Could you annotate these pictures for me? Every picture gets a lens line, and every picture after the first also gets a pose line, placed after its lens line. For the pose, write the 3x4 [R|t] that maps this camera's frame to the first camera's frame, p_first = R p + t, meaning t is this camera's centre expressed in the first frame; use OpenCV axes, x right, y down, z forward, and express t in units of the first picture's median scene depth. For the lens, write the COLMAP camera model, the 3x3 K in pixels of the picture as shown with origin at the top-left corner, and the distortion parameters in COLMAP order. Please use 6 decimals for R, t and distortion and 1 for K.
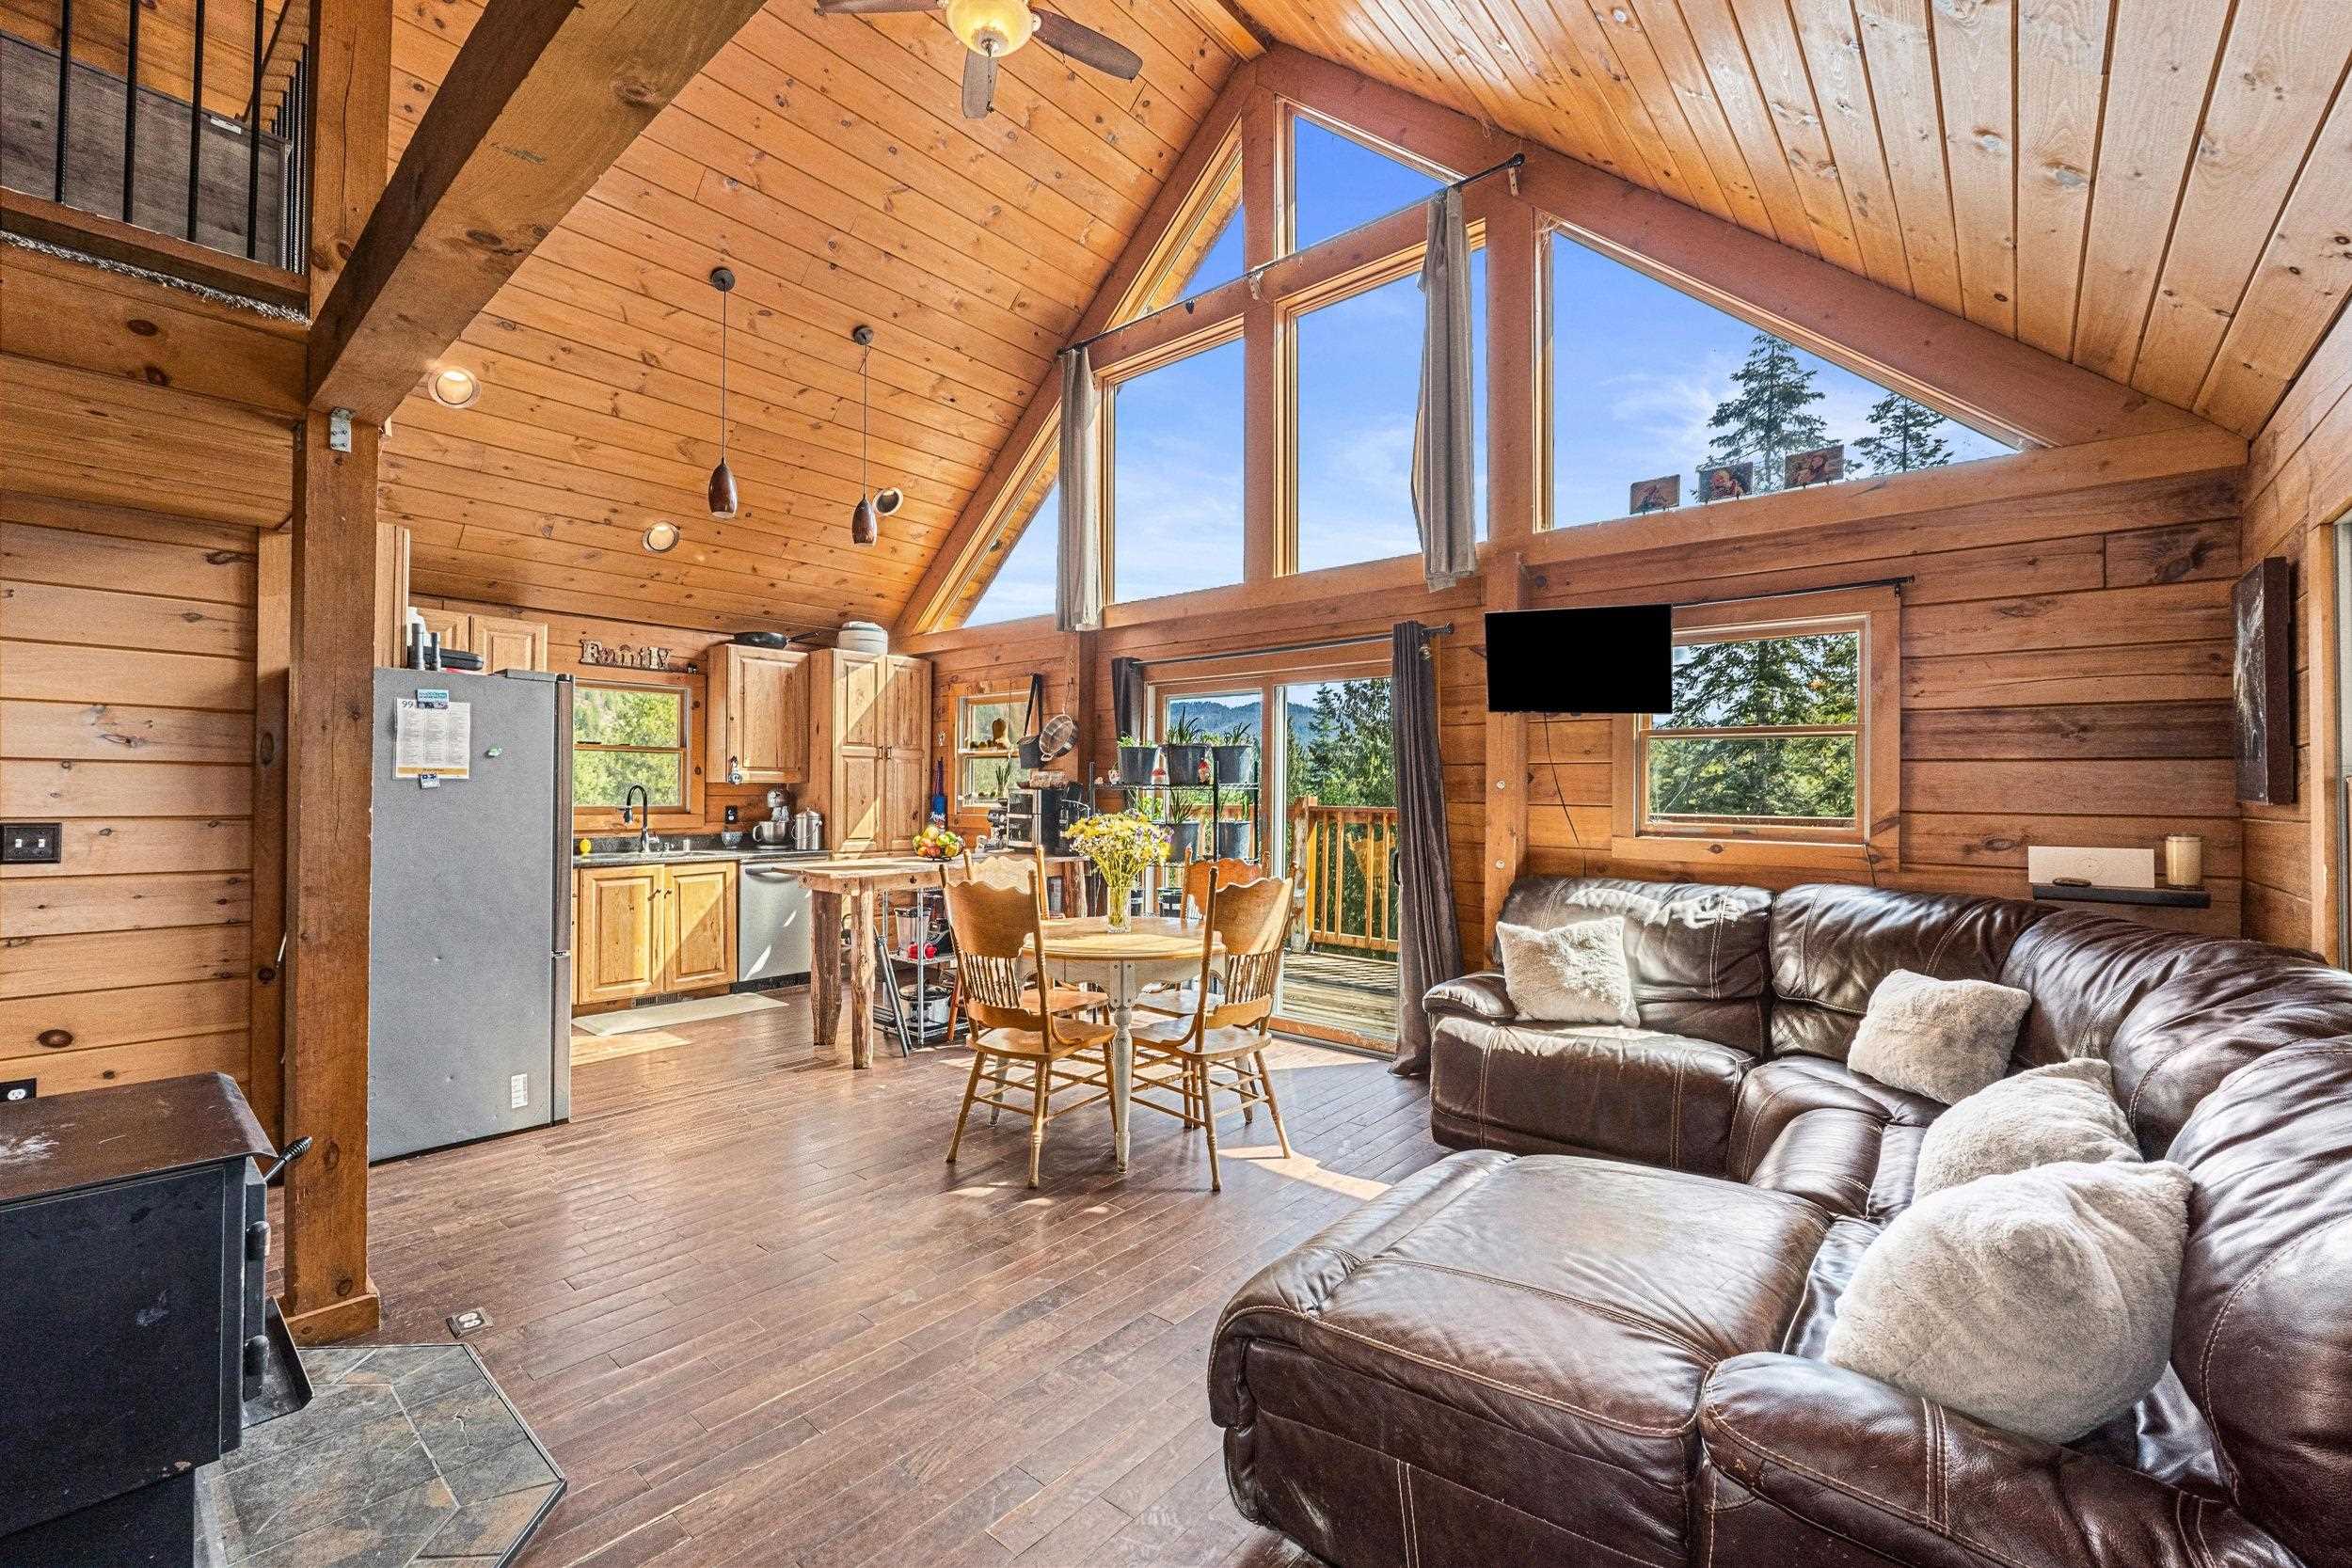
lens RADIAL K [[976.8, 0, 1171.3], [0, 976.8, 798.9], [0, 0, 1]] dist [-0.012980, -0.000701]
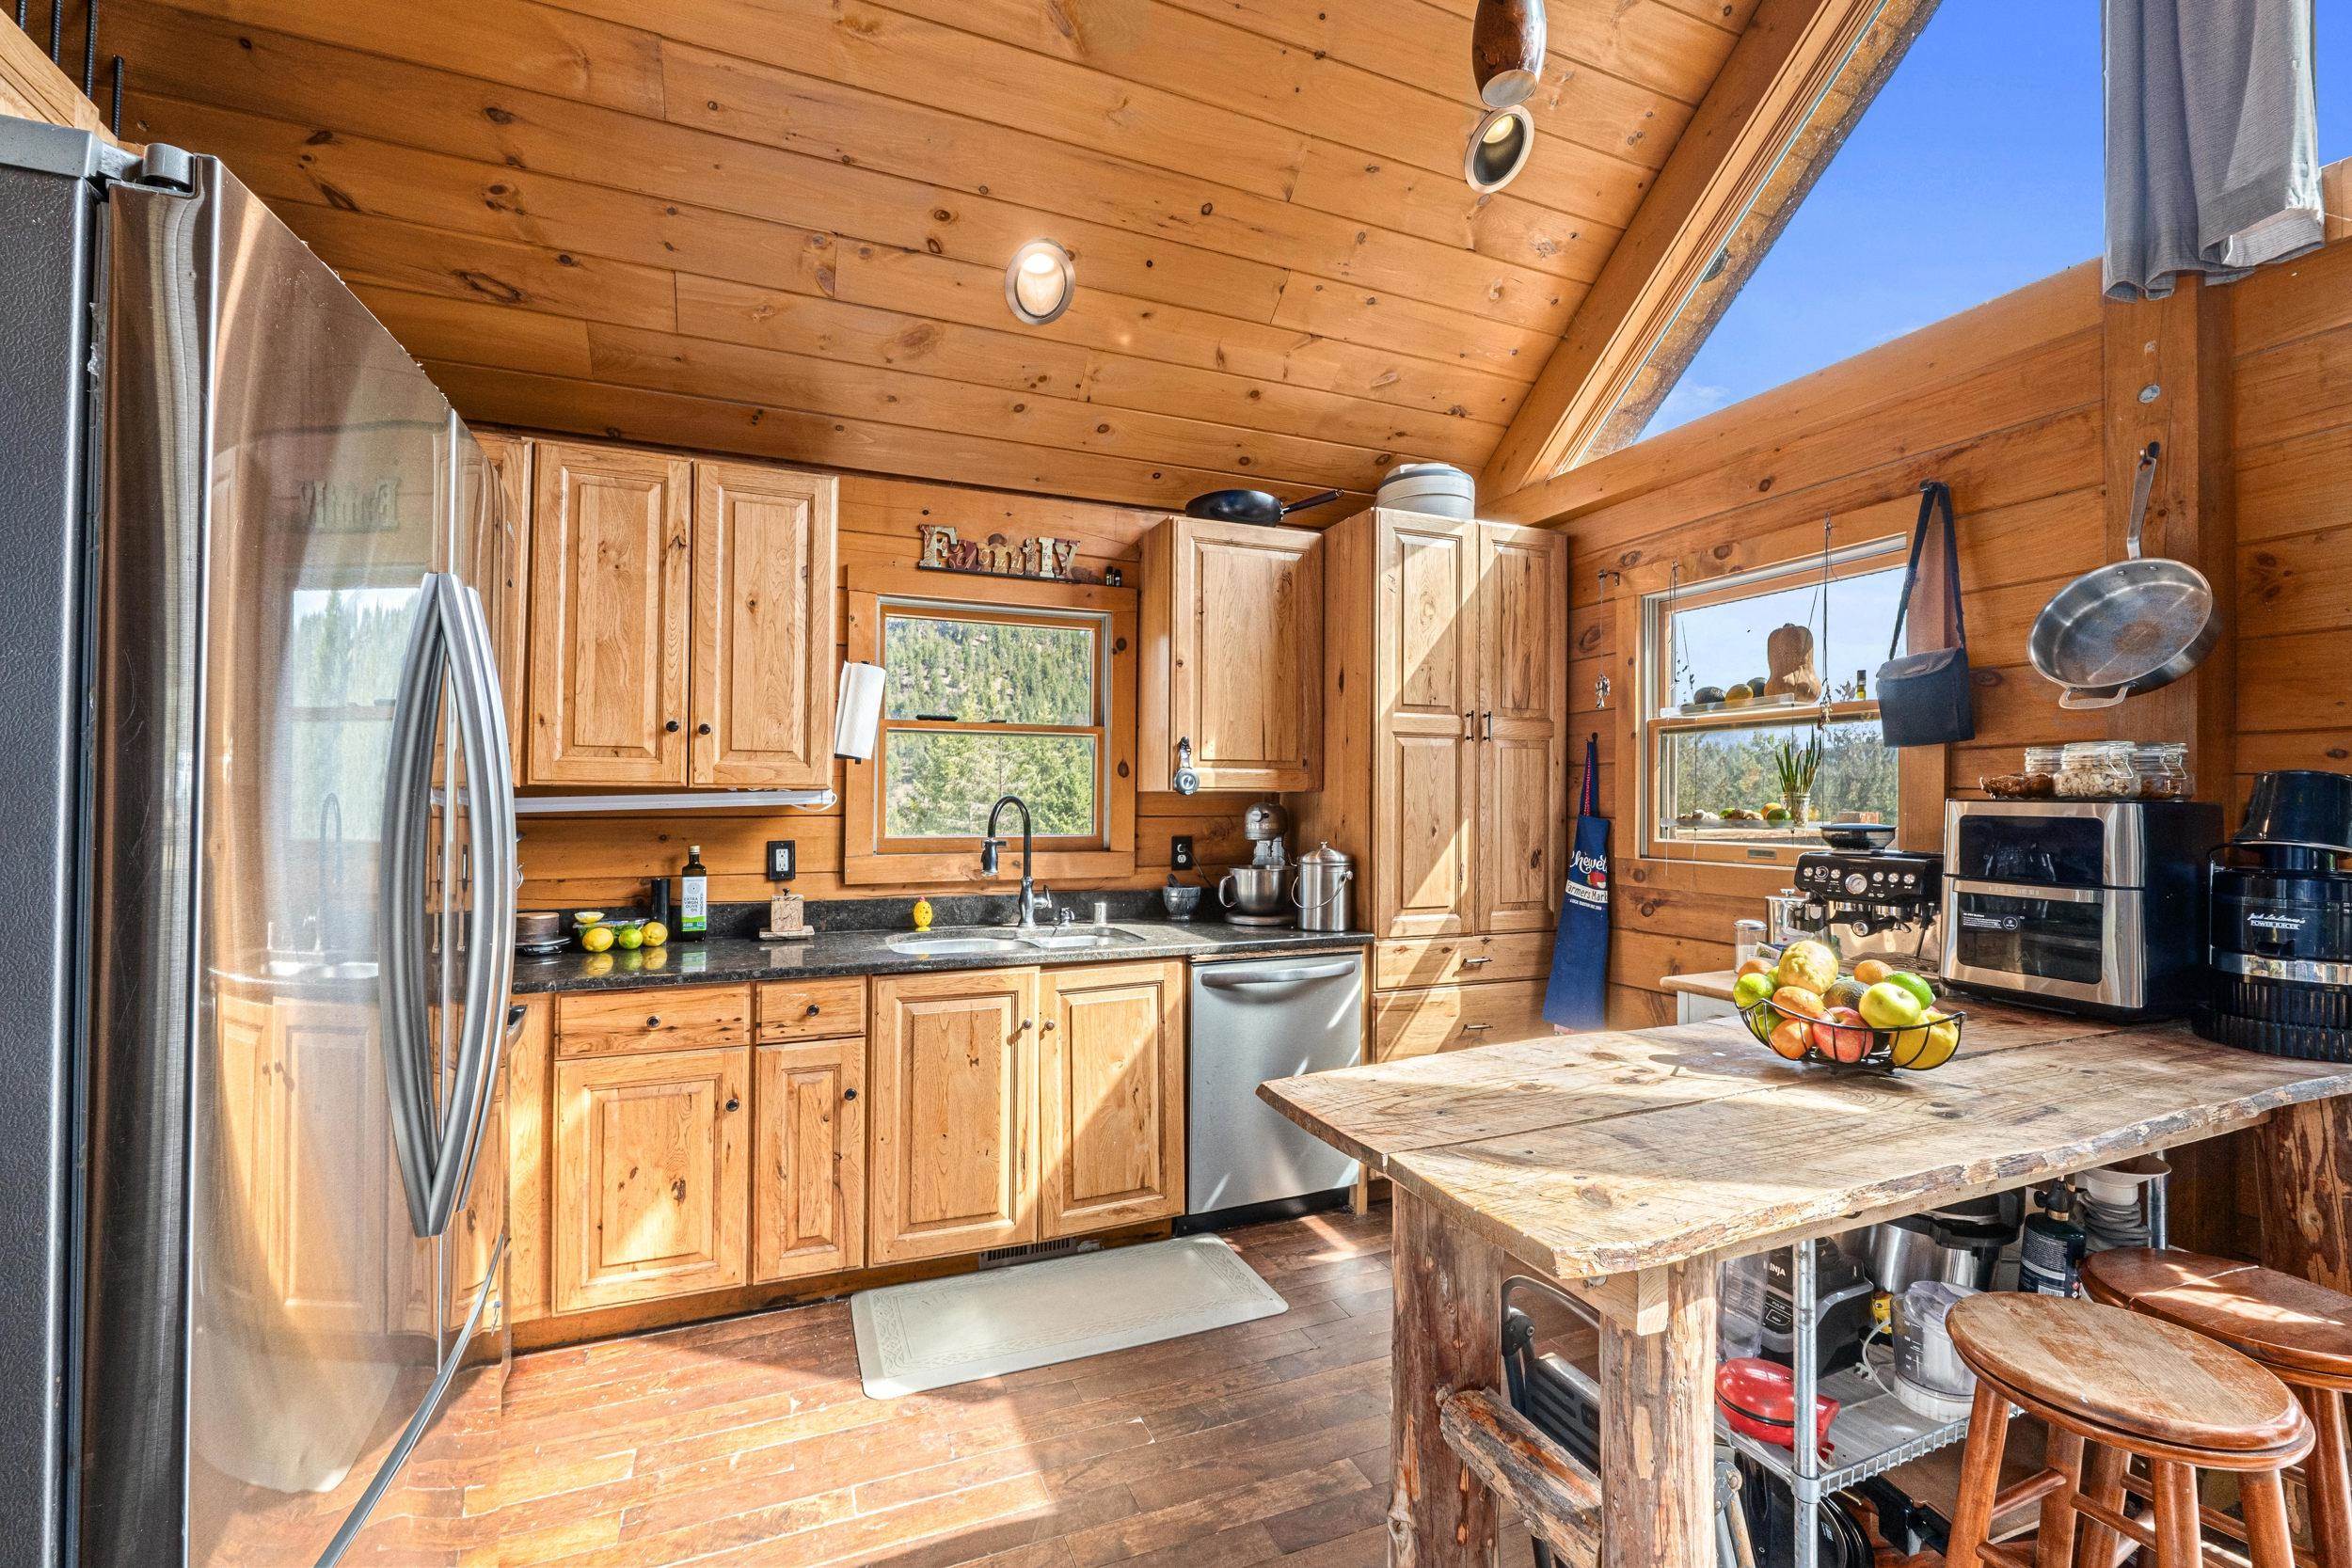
lens RADIAL K [[976.8, 0, 1171.3], [0, 976.8, 798.9], [0, 0, 1]] dist [-0.012980, -0.000701]
pose [[0.892448, -0.003571, -0.451136, -0.222475], [-0.001282, 0.999945, -0.010451, -0.007325], [0.451148, 0.009905, 0.892394, 0.535735]]
